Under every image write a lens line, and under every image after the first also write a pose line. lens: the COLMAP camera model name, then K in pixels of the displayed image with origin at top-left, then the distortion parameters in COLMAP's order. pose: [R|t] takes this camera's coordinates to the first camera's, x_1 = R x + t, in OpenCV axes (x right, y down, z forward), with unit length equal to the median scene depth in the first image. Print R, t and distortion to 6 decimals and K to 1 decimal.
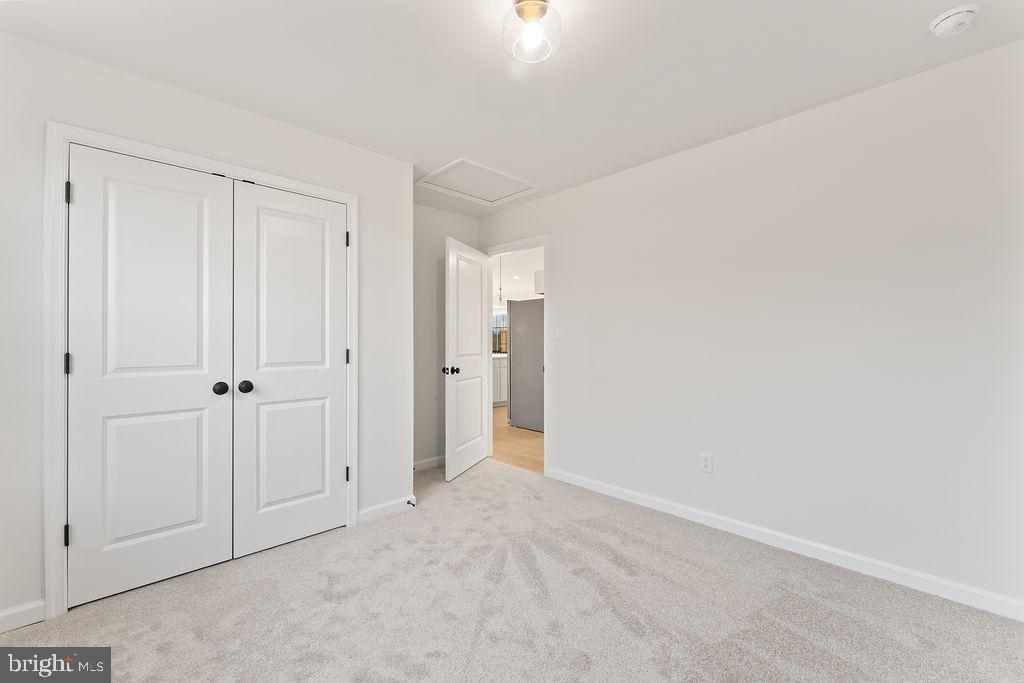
lens RADIAL K [[425.1, 0, 509.0], [0, 425.1, 336.5], [0, 0, 1]] dist [-0.003270, -0.000698]
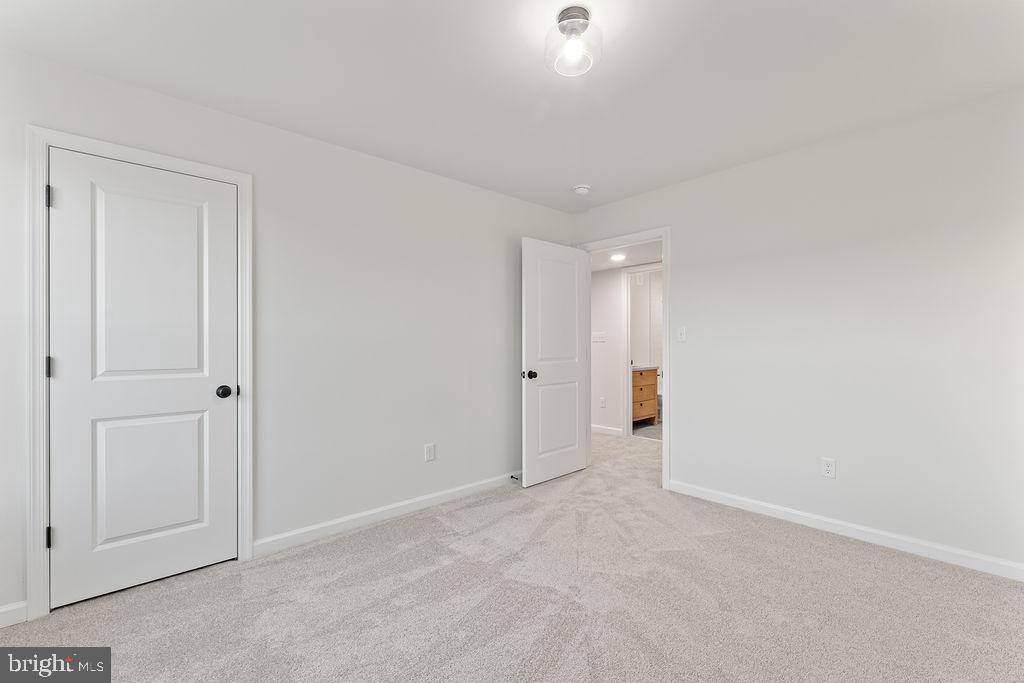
lens RADIAL K [[399.2, 0, 520.0], [0, 399.2, 343.3], [0, 0, 1]] dist [0.000115, 0.000302]
pose [[0.996586, -0.001192, -0.082551, 0.150643], [0.001912, 0.999961, 0.008642, 0.001560], [0.082537, -0.008770, 0.996549, 0.143711]]
